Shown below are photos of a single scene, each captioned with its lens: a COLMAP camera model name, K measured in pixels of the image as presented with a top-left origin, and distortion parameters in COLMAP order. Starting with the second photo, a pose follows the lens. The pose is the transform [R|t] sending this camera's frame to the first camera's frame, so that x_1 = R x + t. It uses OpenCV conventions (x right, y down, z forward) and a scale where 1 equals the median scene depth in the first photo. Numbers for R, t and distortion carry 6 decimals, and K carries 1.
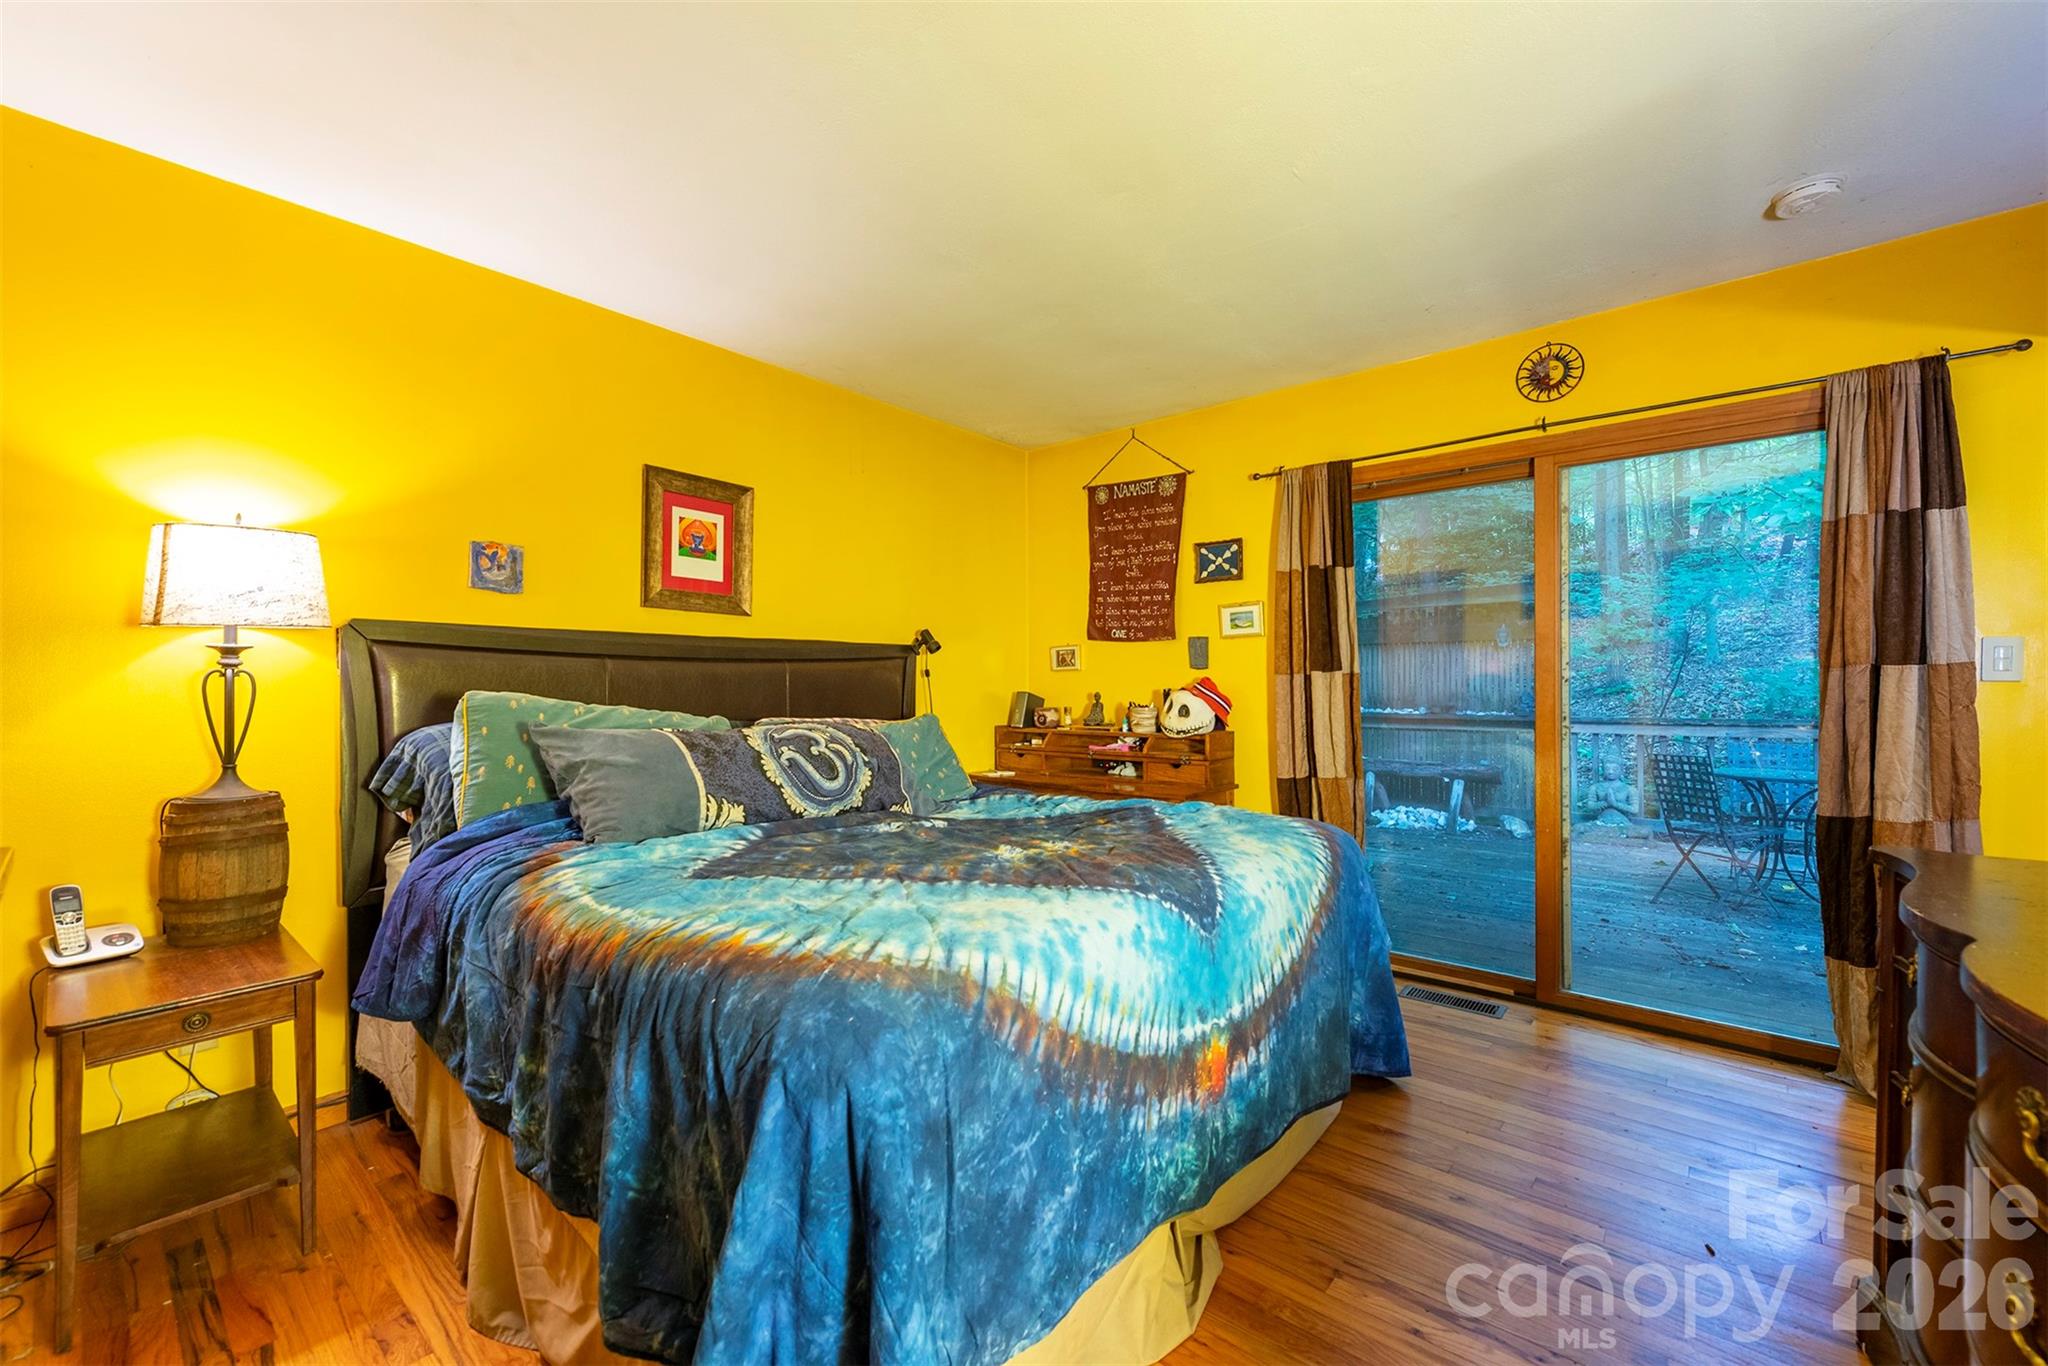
lens RADIAL K [[844.9, 0, 1022.8], [0, 844.9, 680.1], [0, 0, 1]] dist [0.016142, -0.000050]
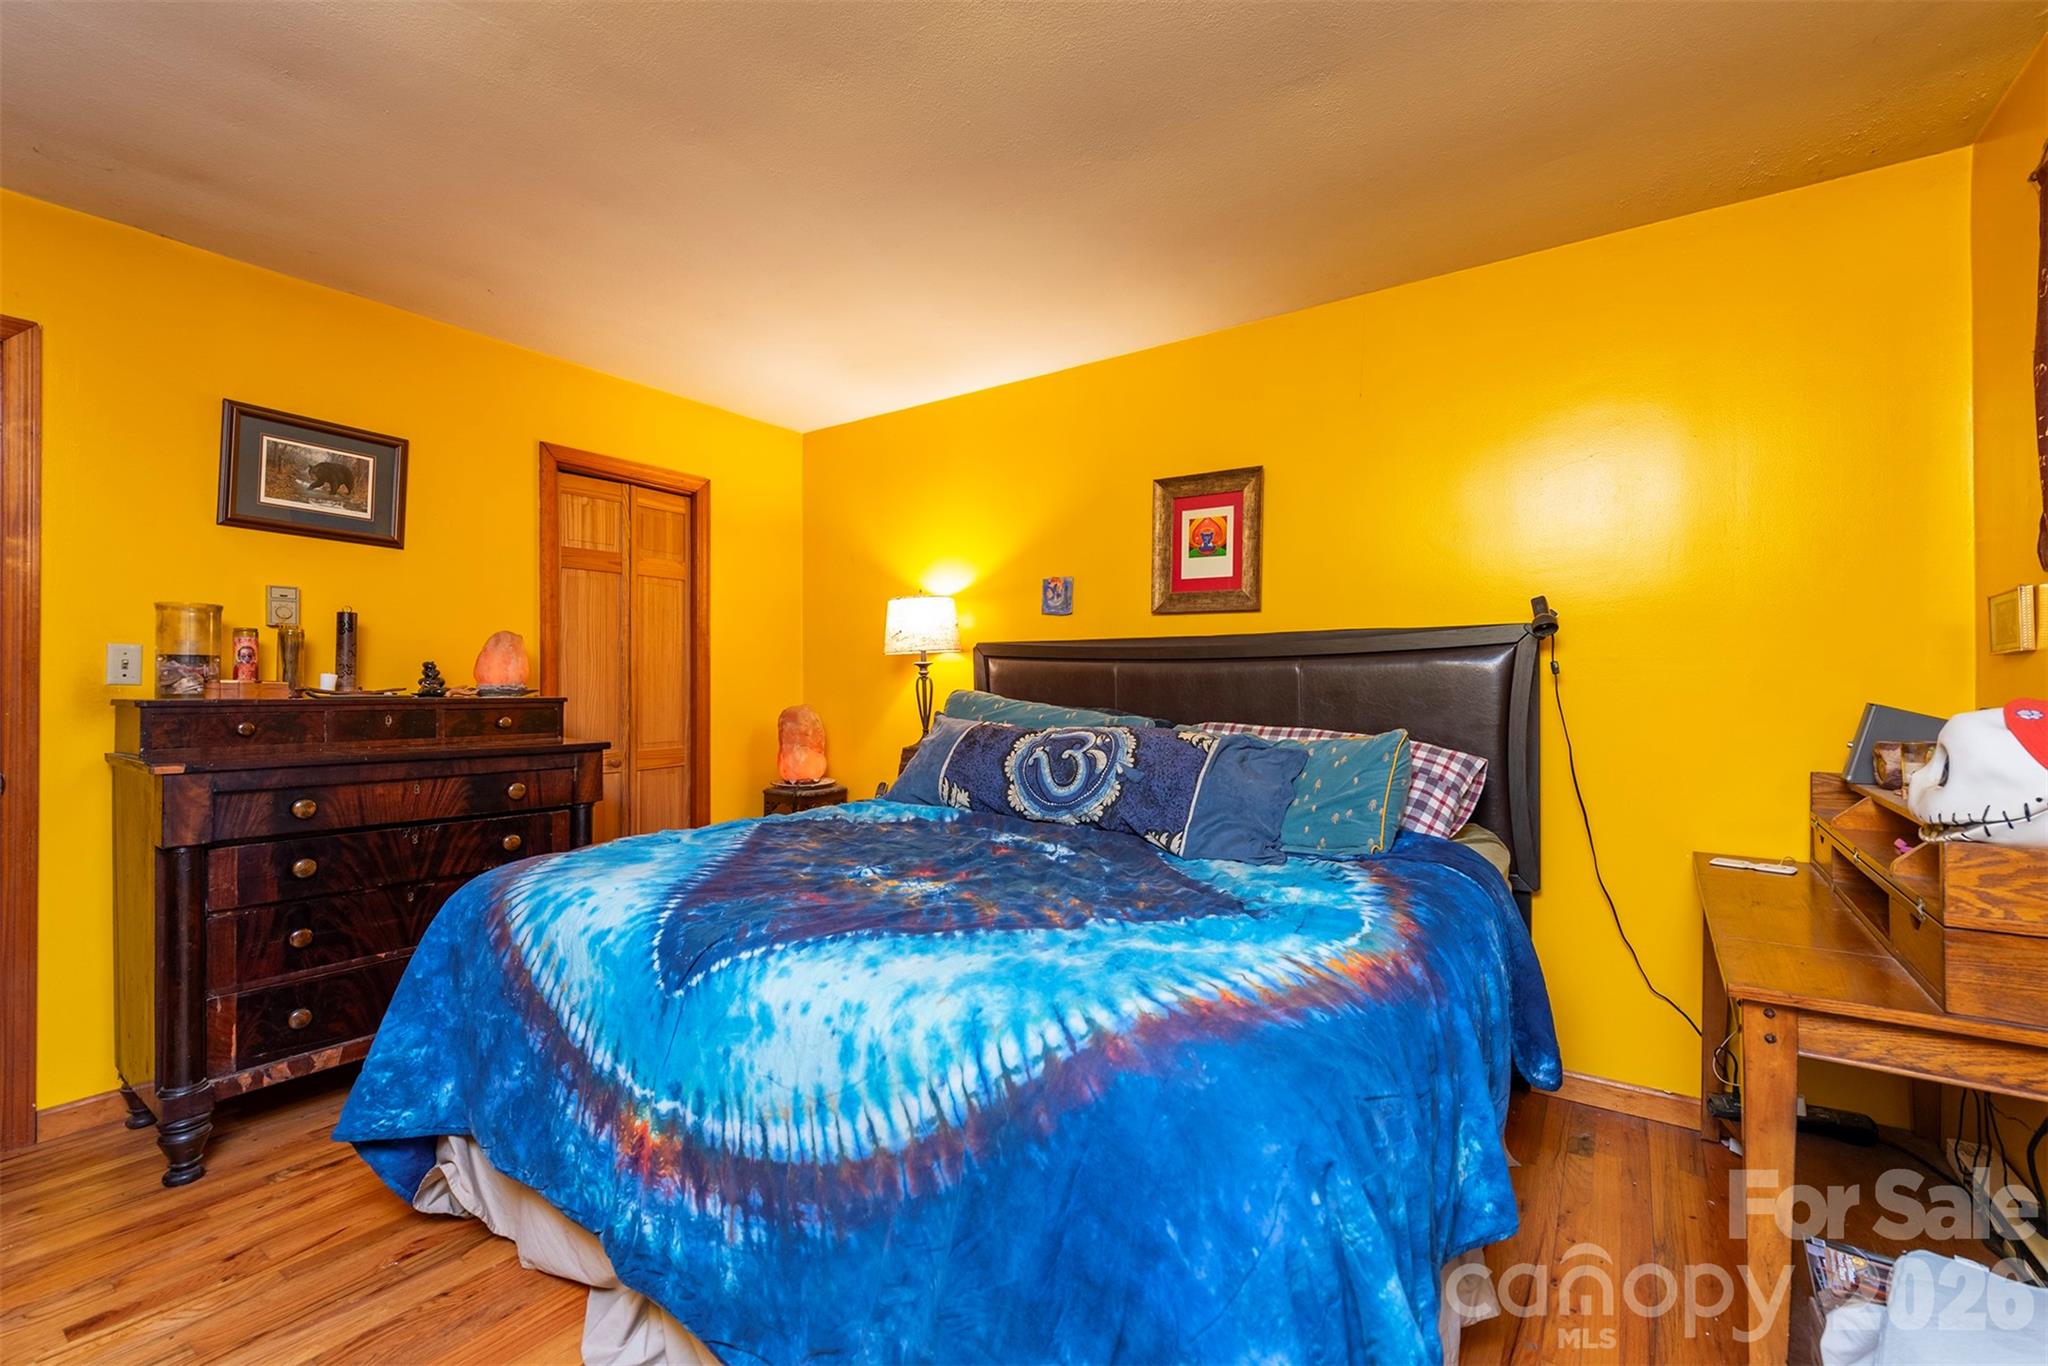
lens RADIAL K [[878.3, 0, 1036.4], [0, 878.3, 684.5], [0, 0, 1]] dist [0.008554, -0.000437]
pose [[0.079126, -0.000079, -0.996865, 0.738963], [0.002075, 0.999998, 0.000085, 0.003766], [0.996862, -0.002075, 0.079126, 0.870725]]
